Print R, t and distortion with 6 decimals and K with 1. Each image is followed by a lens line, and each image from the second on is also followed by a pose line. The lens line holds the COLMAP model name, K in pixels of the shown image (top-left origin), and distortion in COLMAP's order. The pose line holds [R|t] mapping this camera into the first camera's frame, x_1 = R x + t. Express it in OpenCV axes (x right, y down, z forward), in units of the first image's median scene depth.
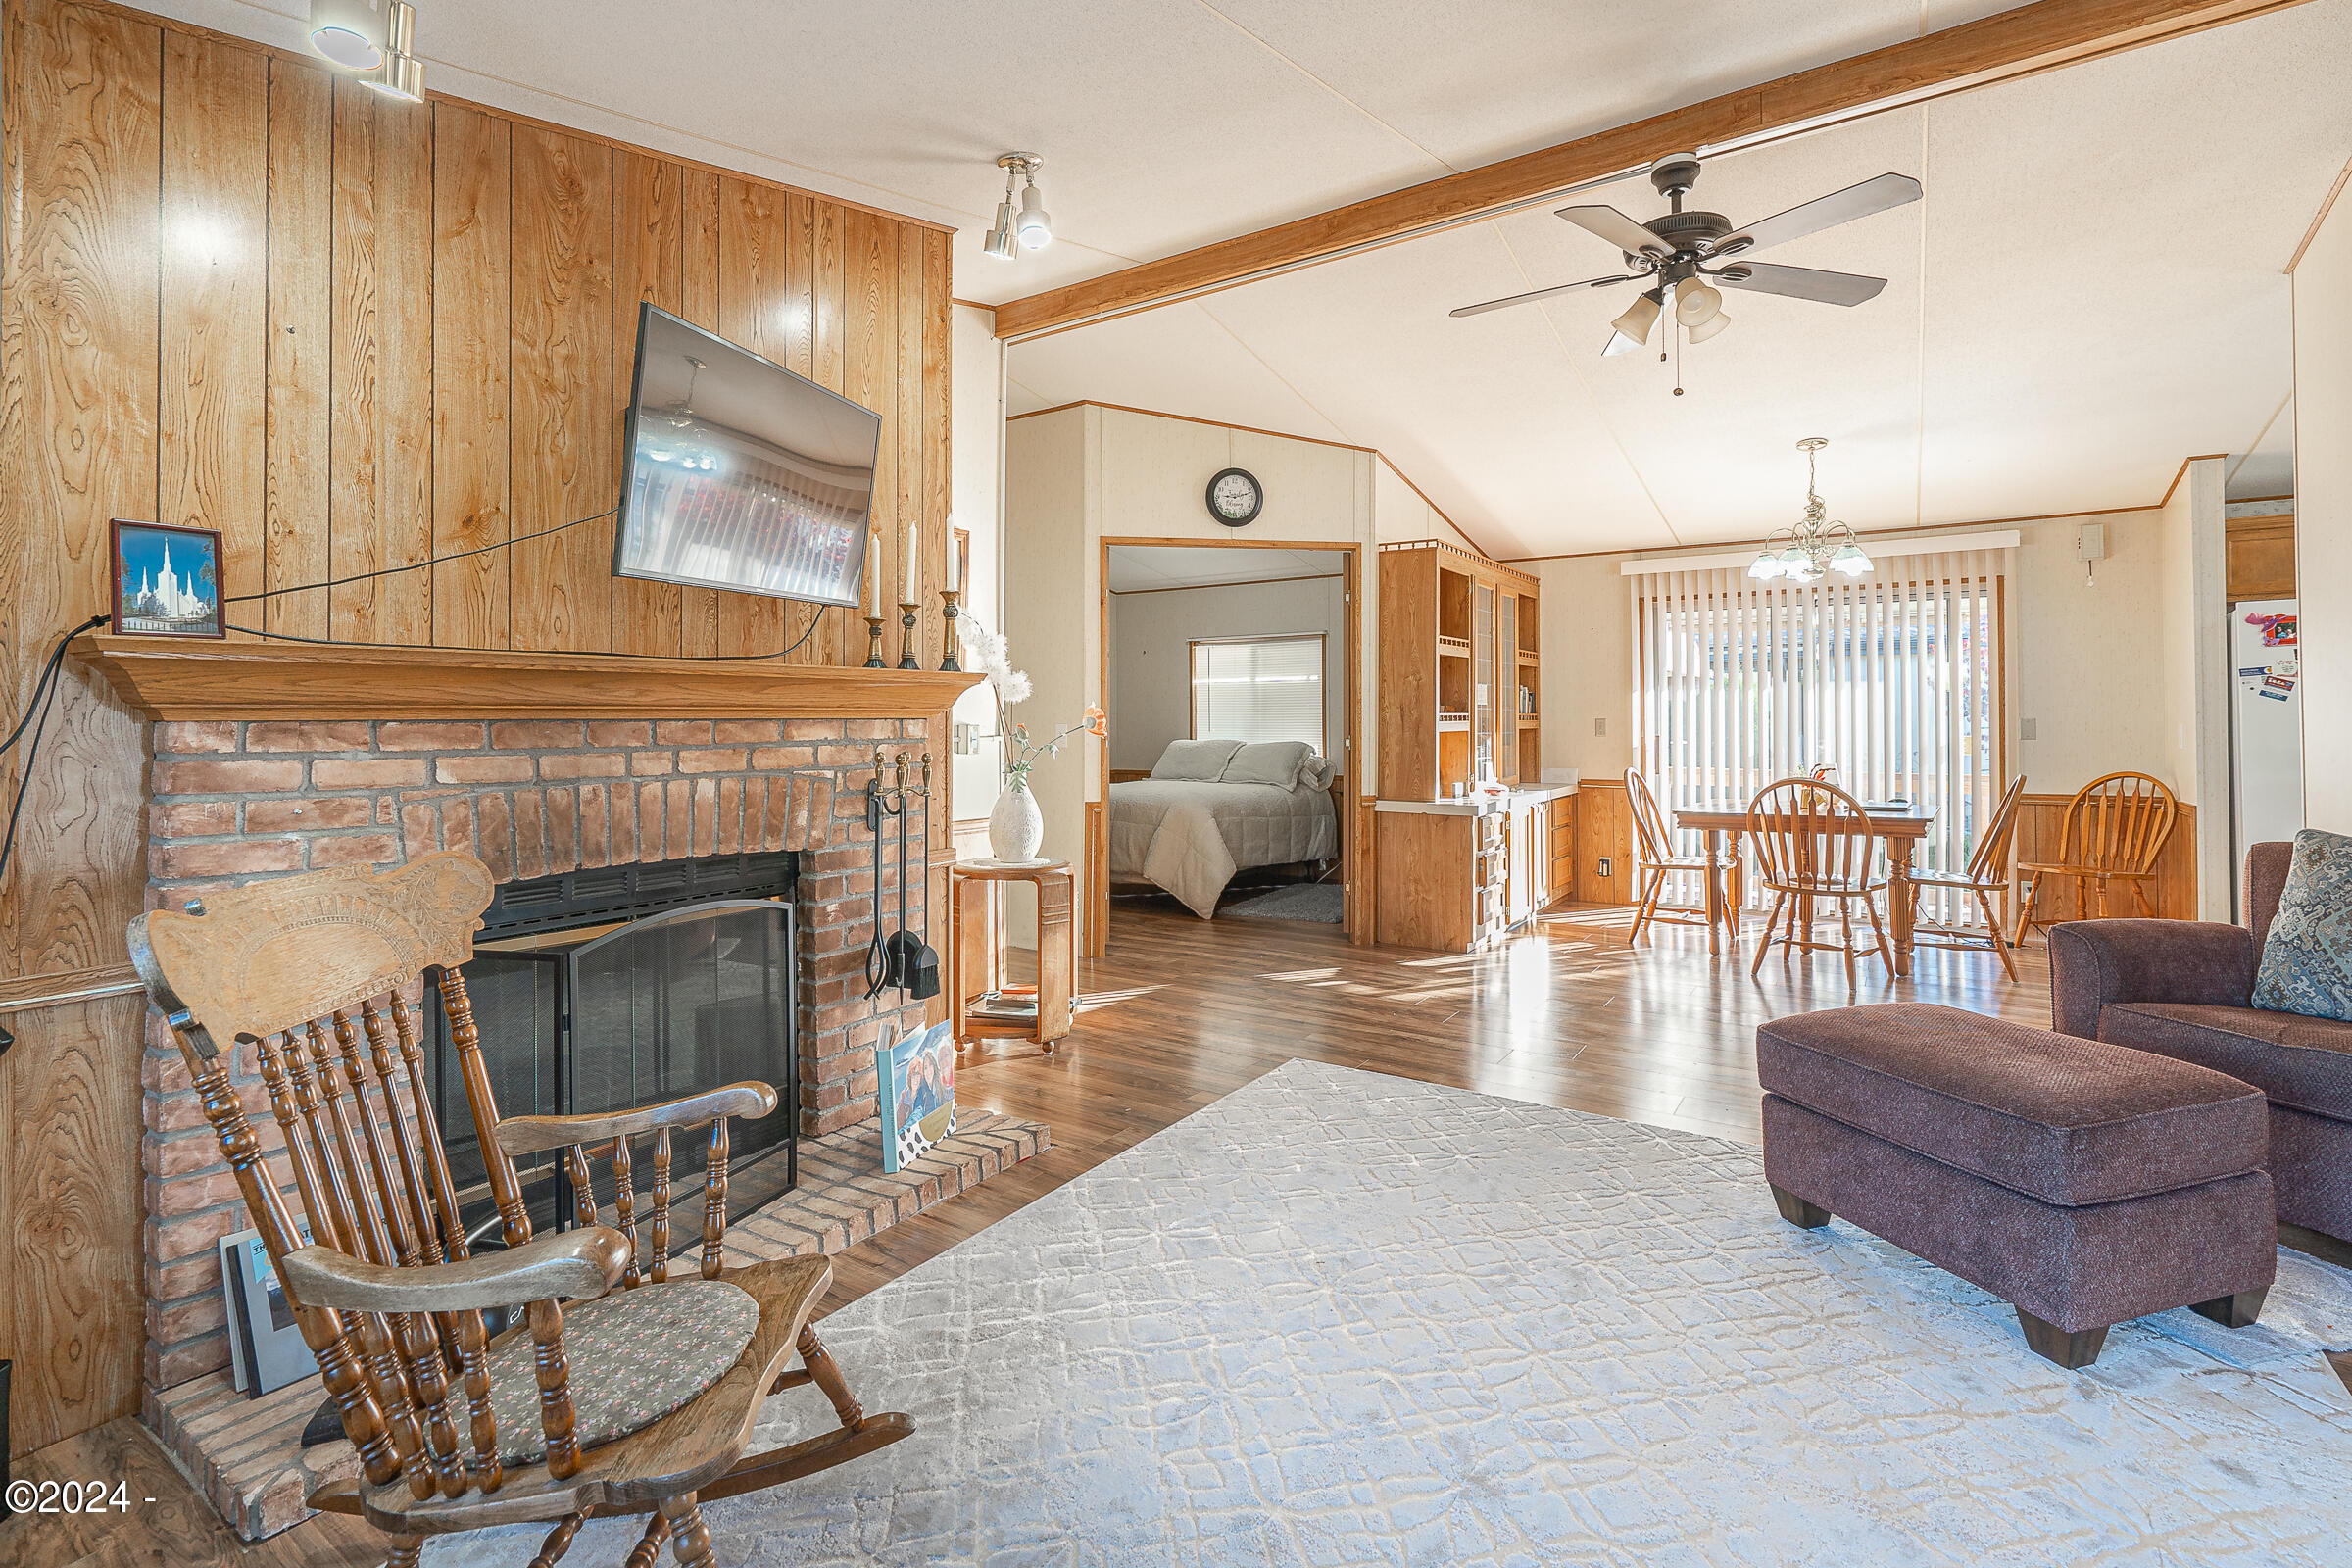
lens RADIAL K [[1077.7, 0, 1172.7], [0, 1077.7, 712.4], [0, 0, 1]] dist [-0.007603, 0.002437]
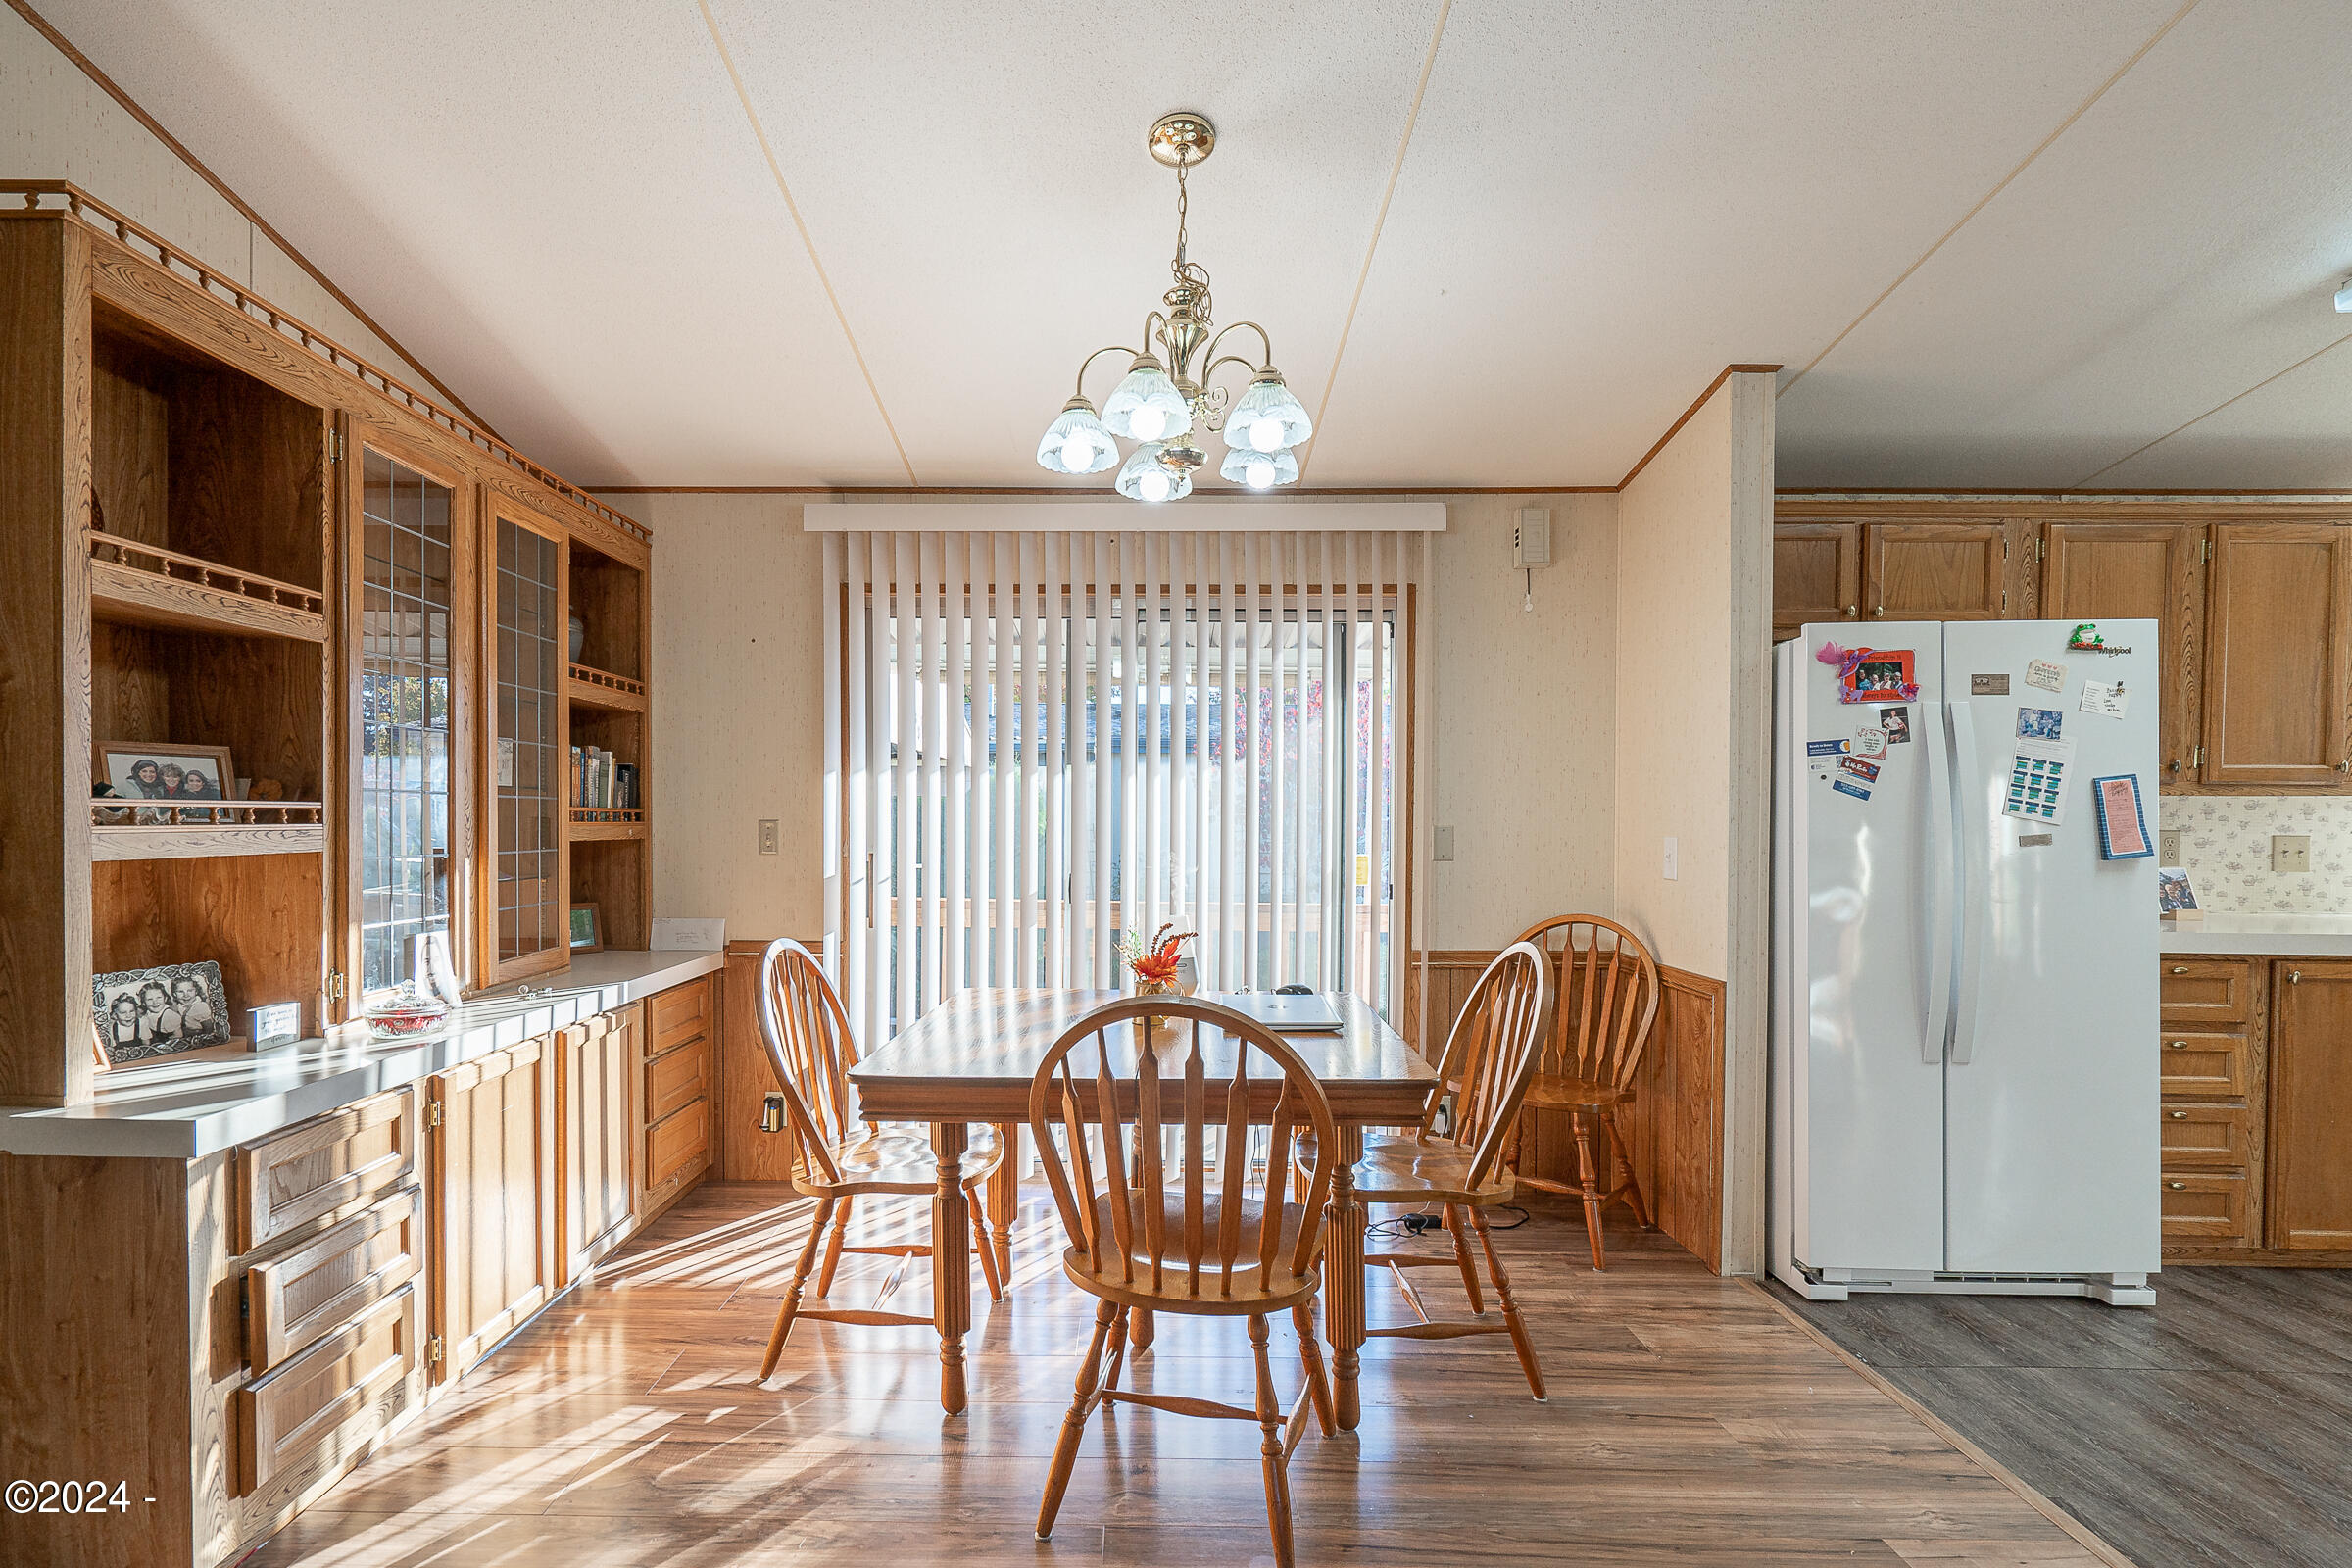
lens RADIAL K [[1077.7, 0, 1146.7], [0, 1077.7, 838.8], [0, 0, 1]] dist [-0.007603, 0.002437]
pose [[0.821858, -0.004151, 0.569677, 0.351536], [-0.012281, 0.999612, 0.025002, 0.000333], [-0.569560, -0.027544, 0.821488, 0.665657]]
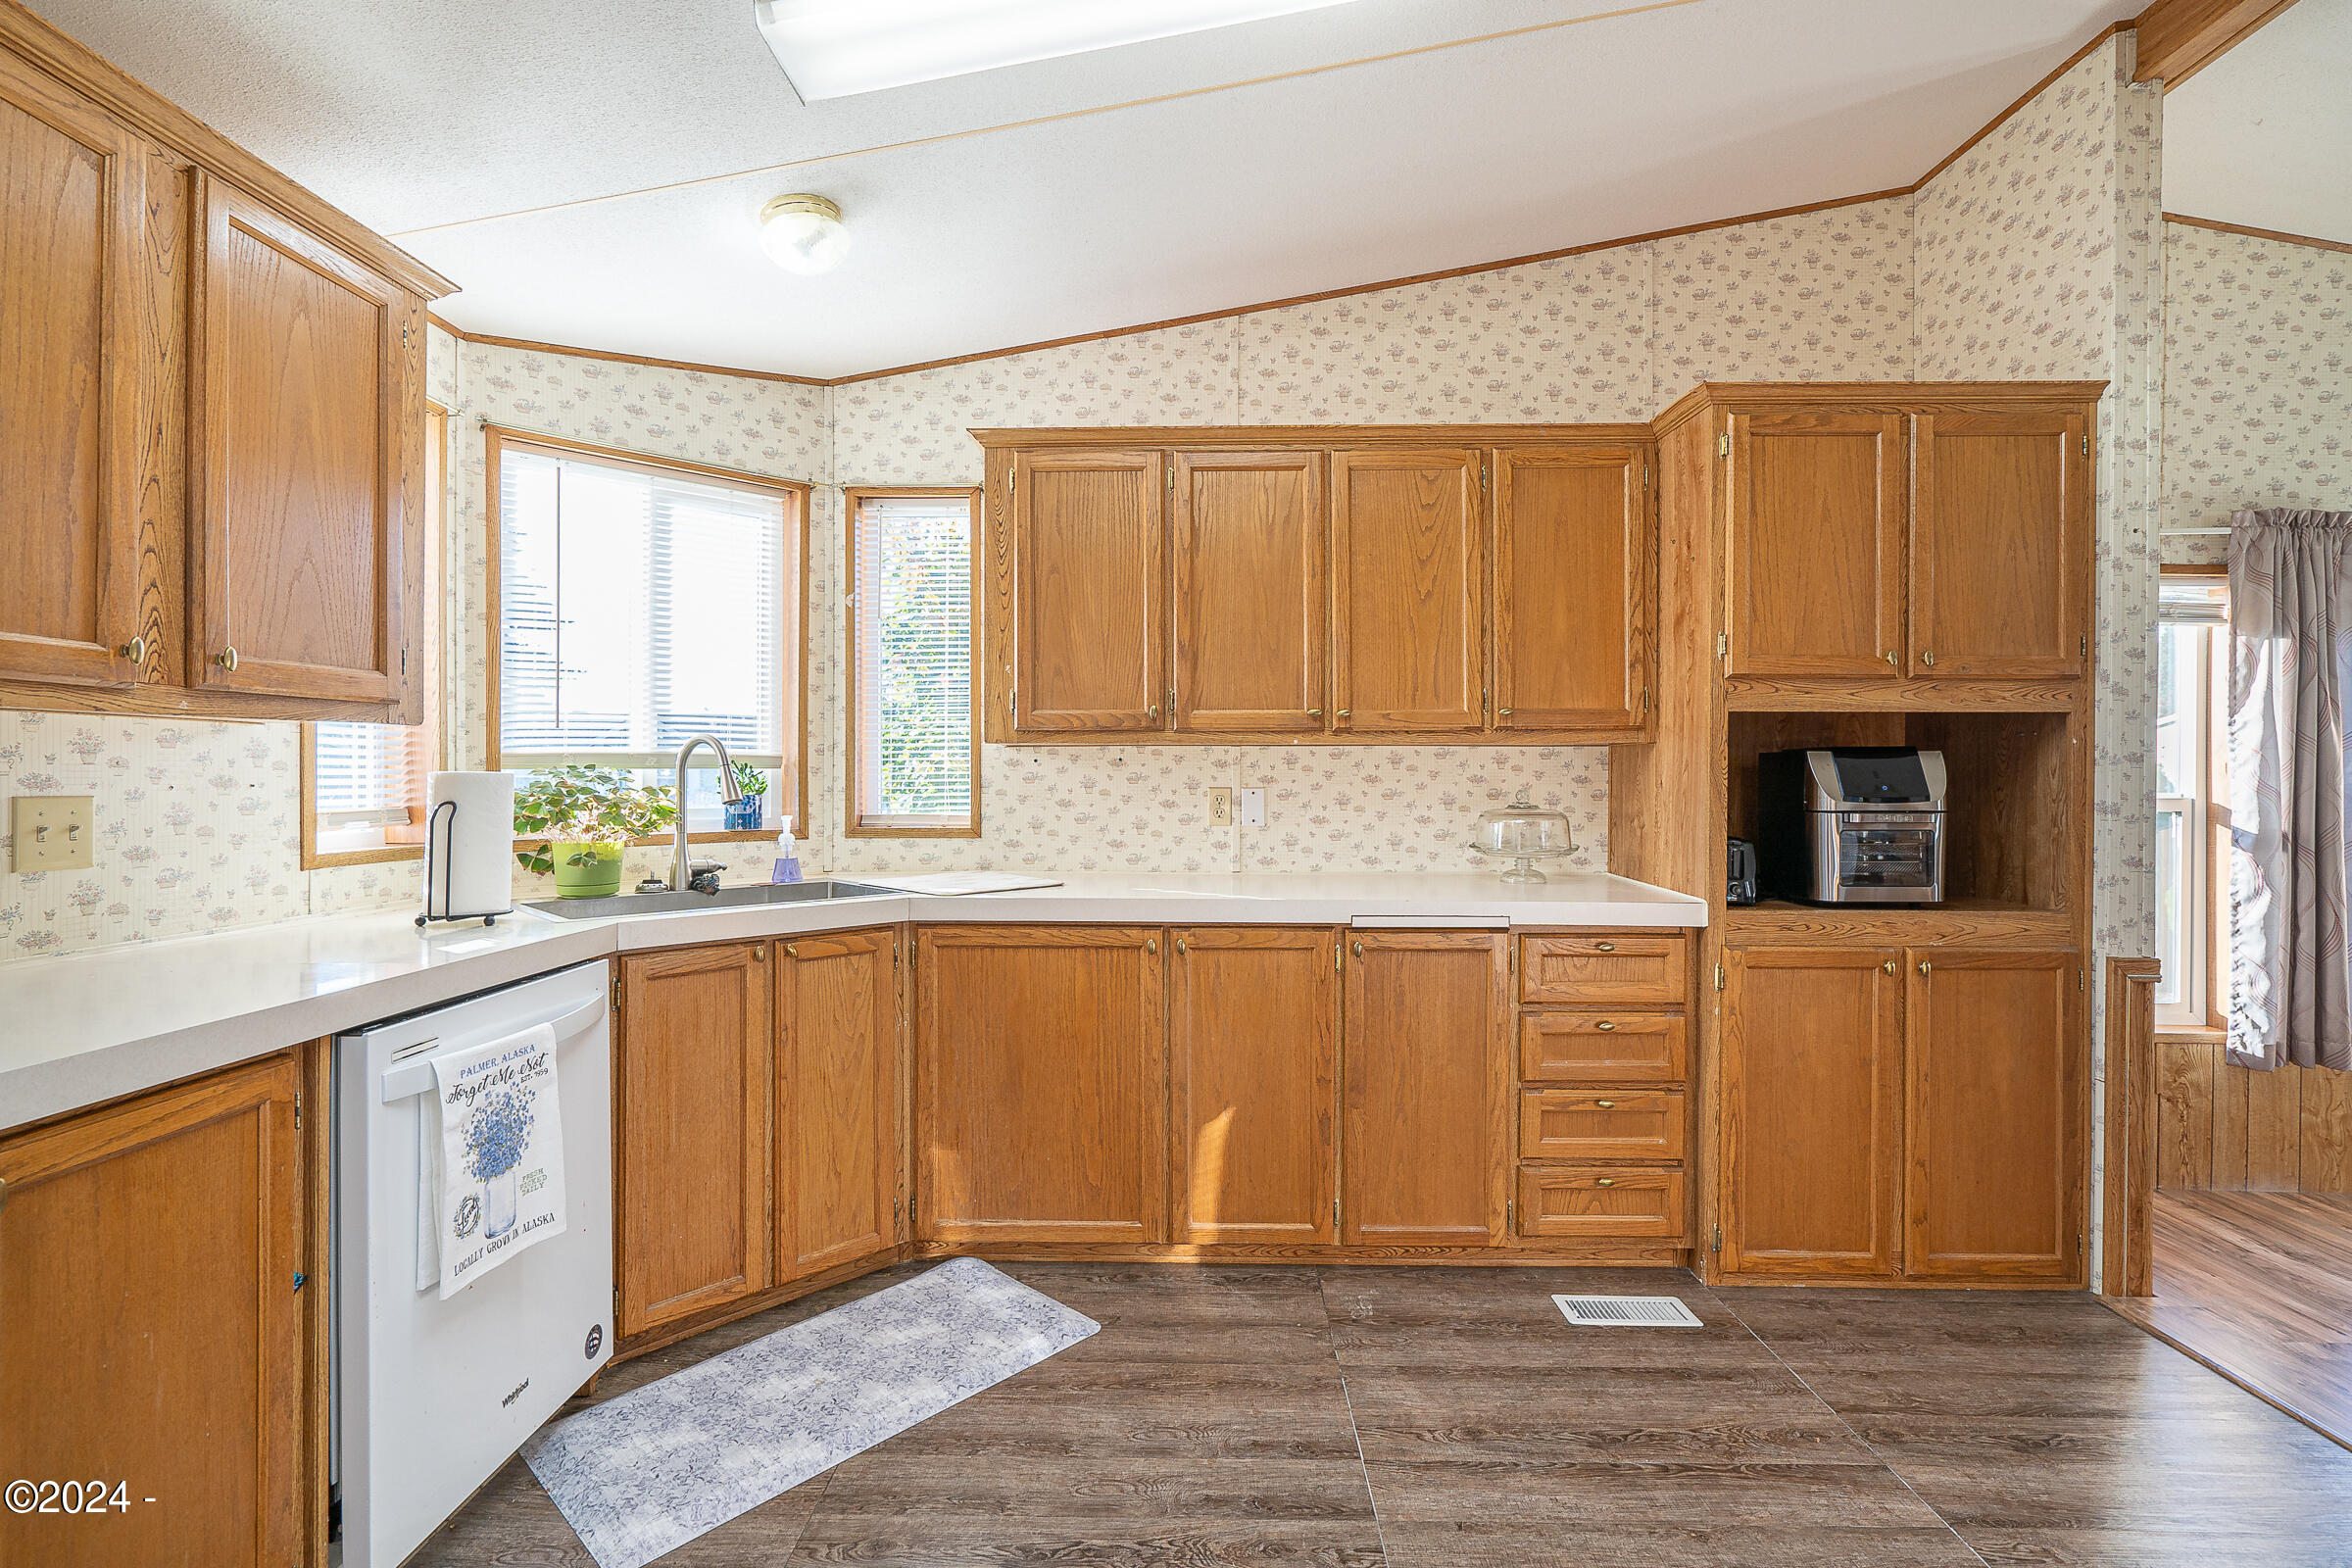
lens RADIAL K [[1077.7, 0, 1156.8], [0, 1077.7, 770.8], [0, 0, 1]] dist [-0.007603, 0.002437]
pose [[-0.559018, -0.001315, 0.829155, 0.857600], [-0.012494, 0.999899, -0.006838, -0.003305], [-0.829061, -0.014182, -0.558978, 0.712468]]
